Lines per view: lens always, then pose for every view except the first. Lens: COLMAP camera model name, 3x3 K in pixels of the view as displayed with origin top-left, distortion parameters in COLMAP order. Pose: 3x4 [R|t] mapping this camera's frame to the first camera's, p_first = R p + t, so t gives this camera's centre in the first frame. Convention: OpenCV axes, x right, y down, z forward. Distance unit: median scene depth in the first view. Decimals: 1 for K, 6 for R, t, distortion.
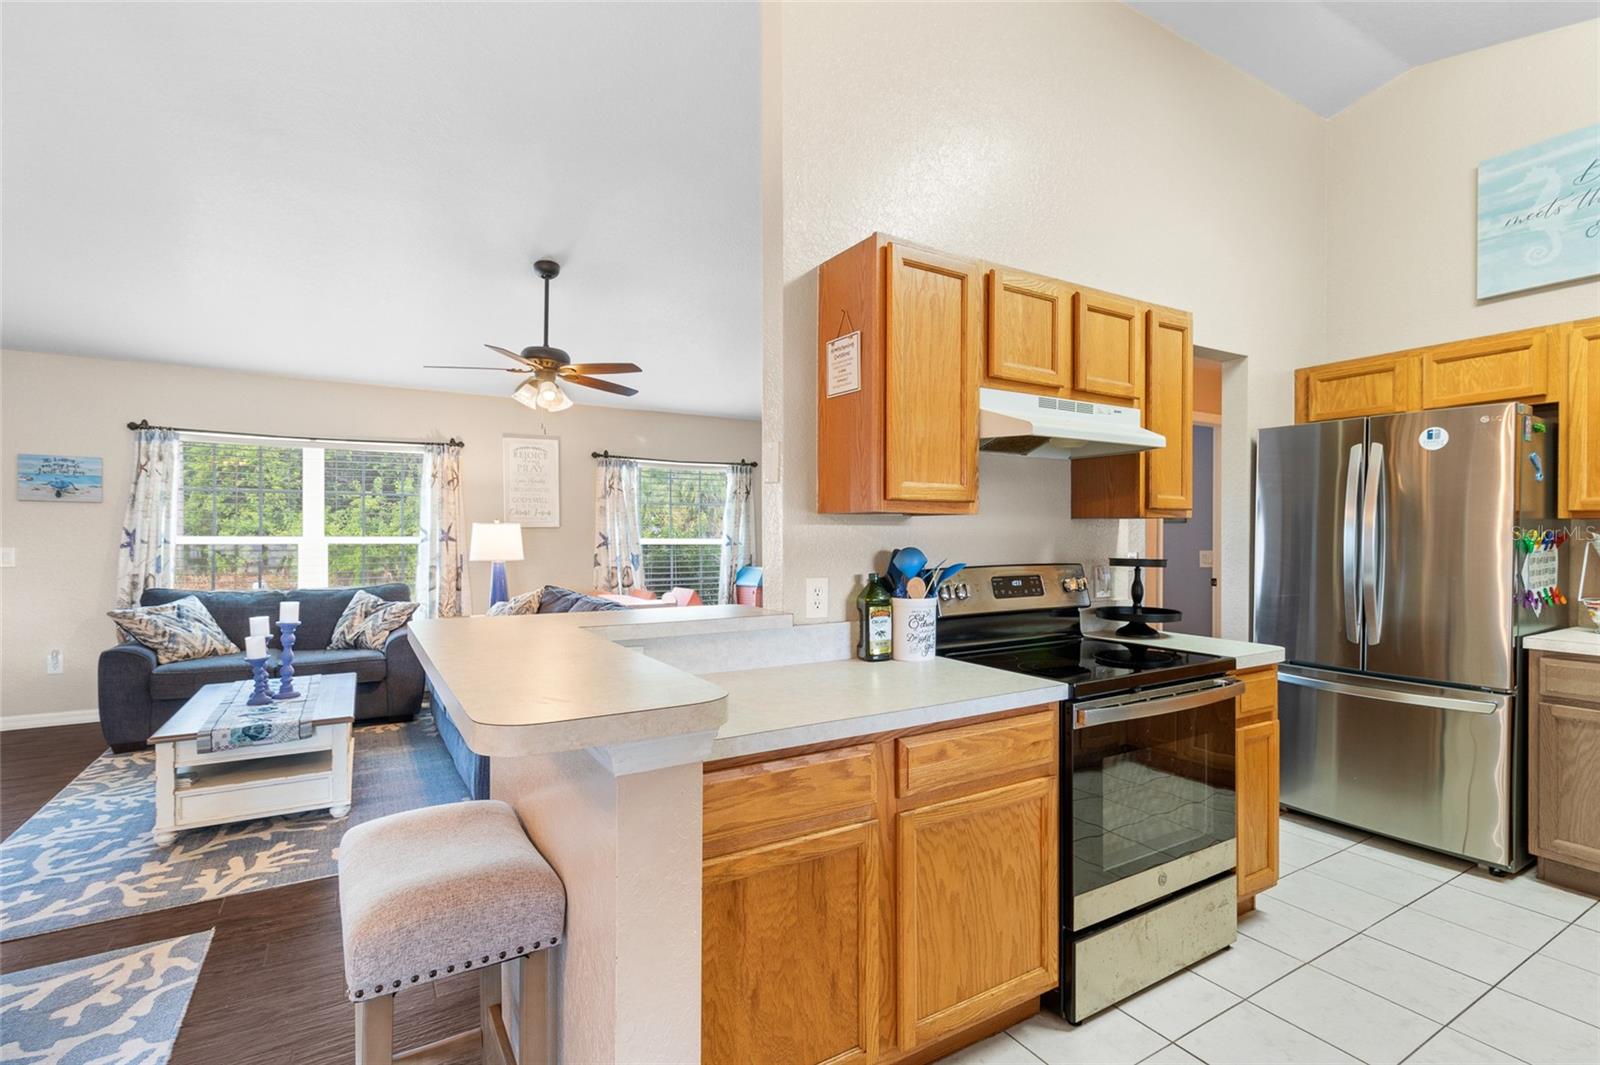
lens RADIAL K [[748.4, 0, 800.7], [0, 748.4, 536.2], [0, 0, 1]] dist [0.014128, -0.000412]
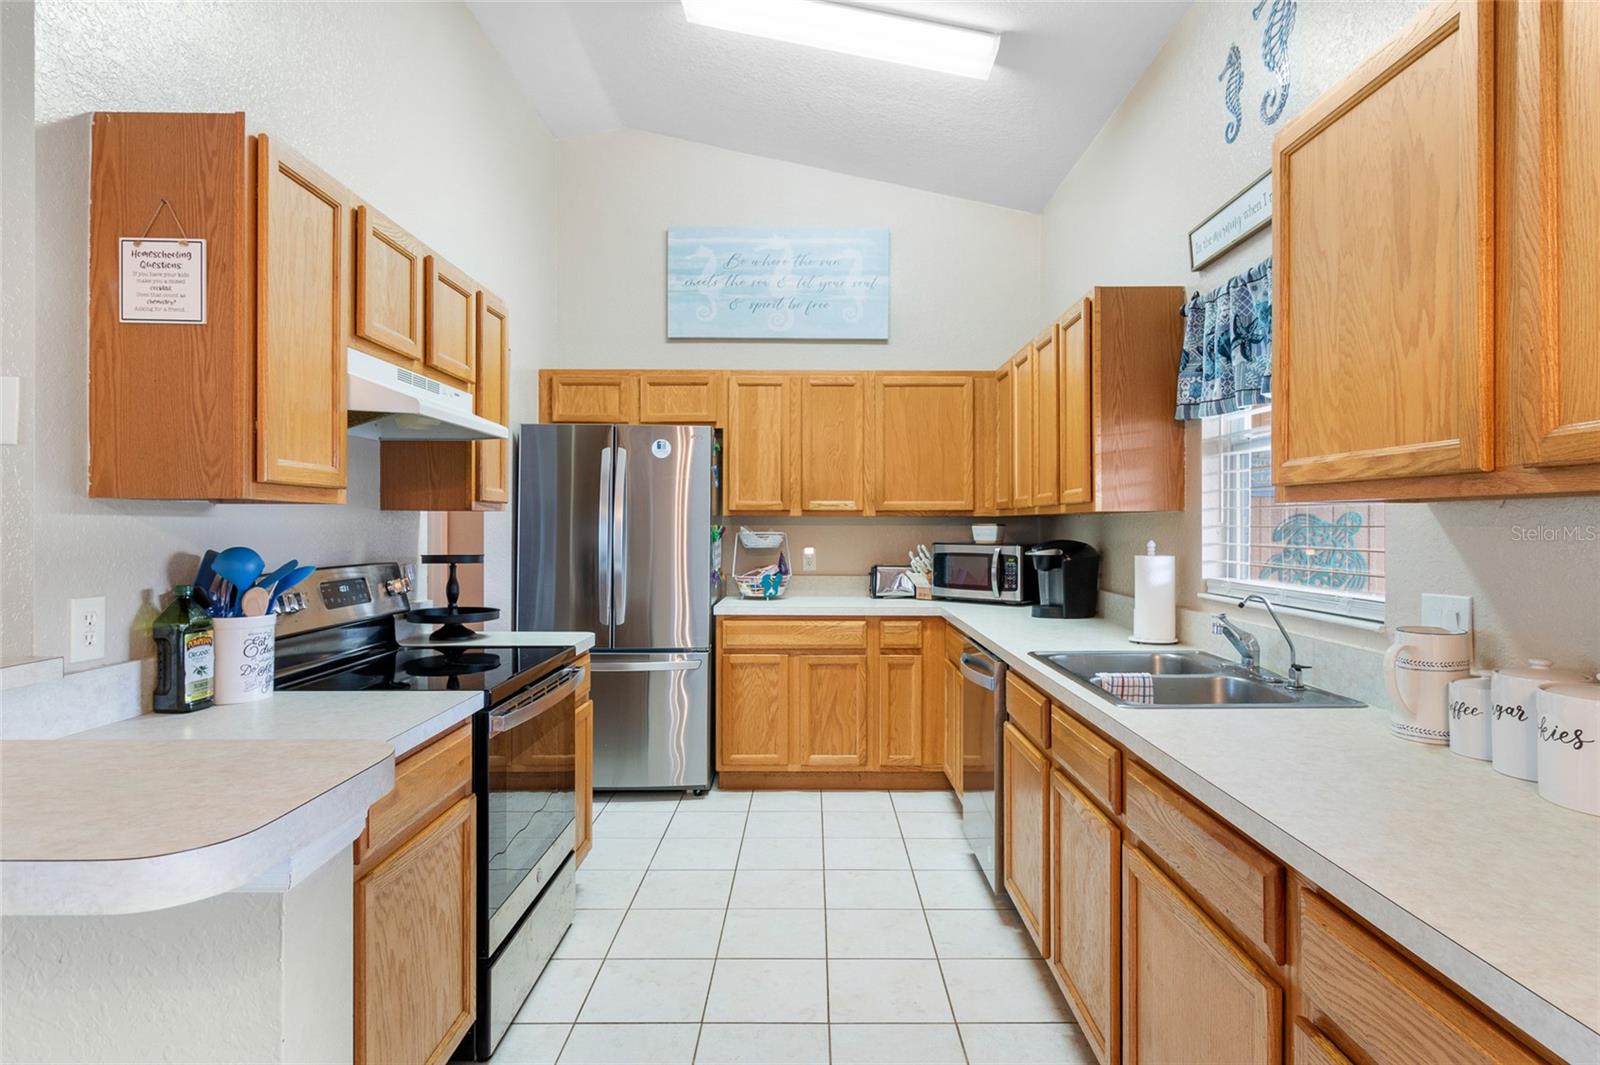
lens RADIAL K [[882.2, 0, 800.6], [0, 882.2, 524.9], [0, 0, 1]] dist [0.004164, -0.000970]
pose [[0.526680, 0.001273, 0.850062, -0.291140], [0.002920, 0.999990, -0.003307, -0.002304], [-0.850058, 0.004224, 0.526671, 0.080237]]
